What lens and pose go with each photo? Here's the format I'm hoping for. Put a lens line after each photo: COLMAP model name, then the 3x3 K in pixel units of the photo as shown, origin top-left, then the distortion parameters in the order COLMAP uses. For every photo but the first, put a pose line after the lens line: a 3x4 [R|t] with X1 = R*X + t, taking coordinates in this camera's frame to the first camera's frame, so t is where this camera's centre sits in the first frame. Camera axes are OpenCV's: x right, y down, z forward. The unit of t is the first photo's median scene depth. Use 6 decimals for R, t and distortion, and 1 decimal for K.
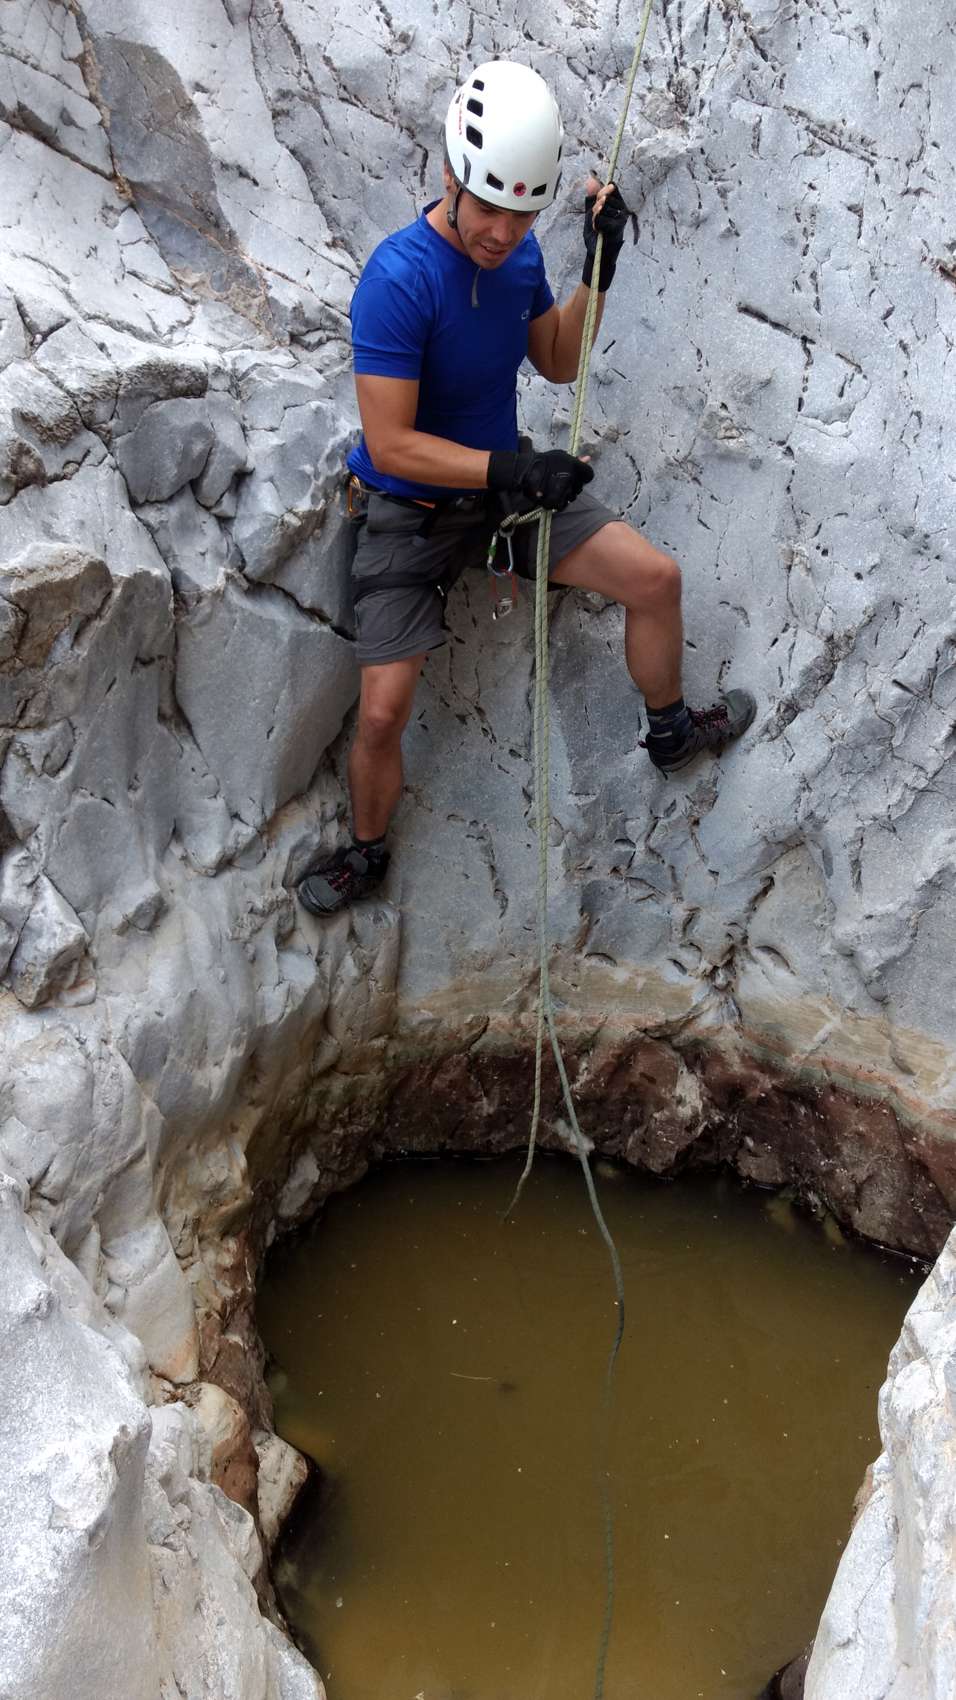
lens RADIAL K [[1339.0, 0, 484.3], [0, 1339.0, 846.8], [0, 0, 1]] dist [0.003483, 0.049125]
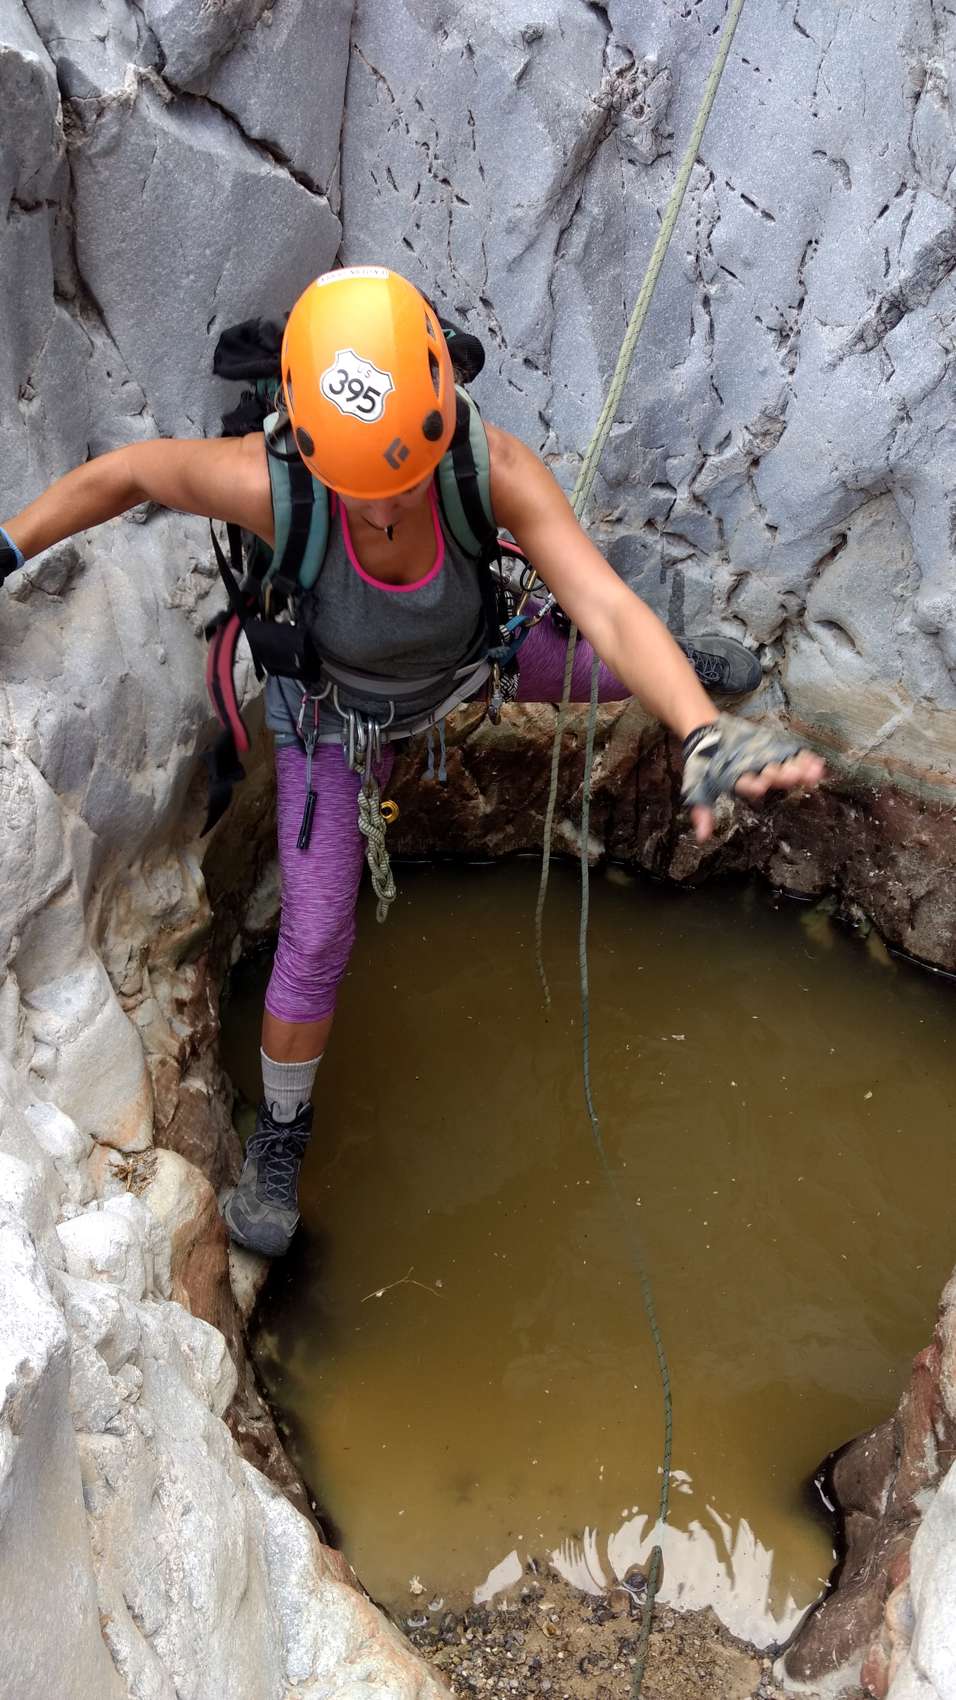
lens RADIAL K [[1339.1, 0, 486.1], [0, 1339.1, 846.5], [0, 0, 1]] dist [-0.009245, 0.075496]
pose [[0.999365, 0.007173, 0.034914, -0.031409], [-0.015818, 0.967056, 0.254072, 0.003109], [-0.031941, -0.254463, 0.966555, 0.201069]]
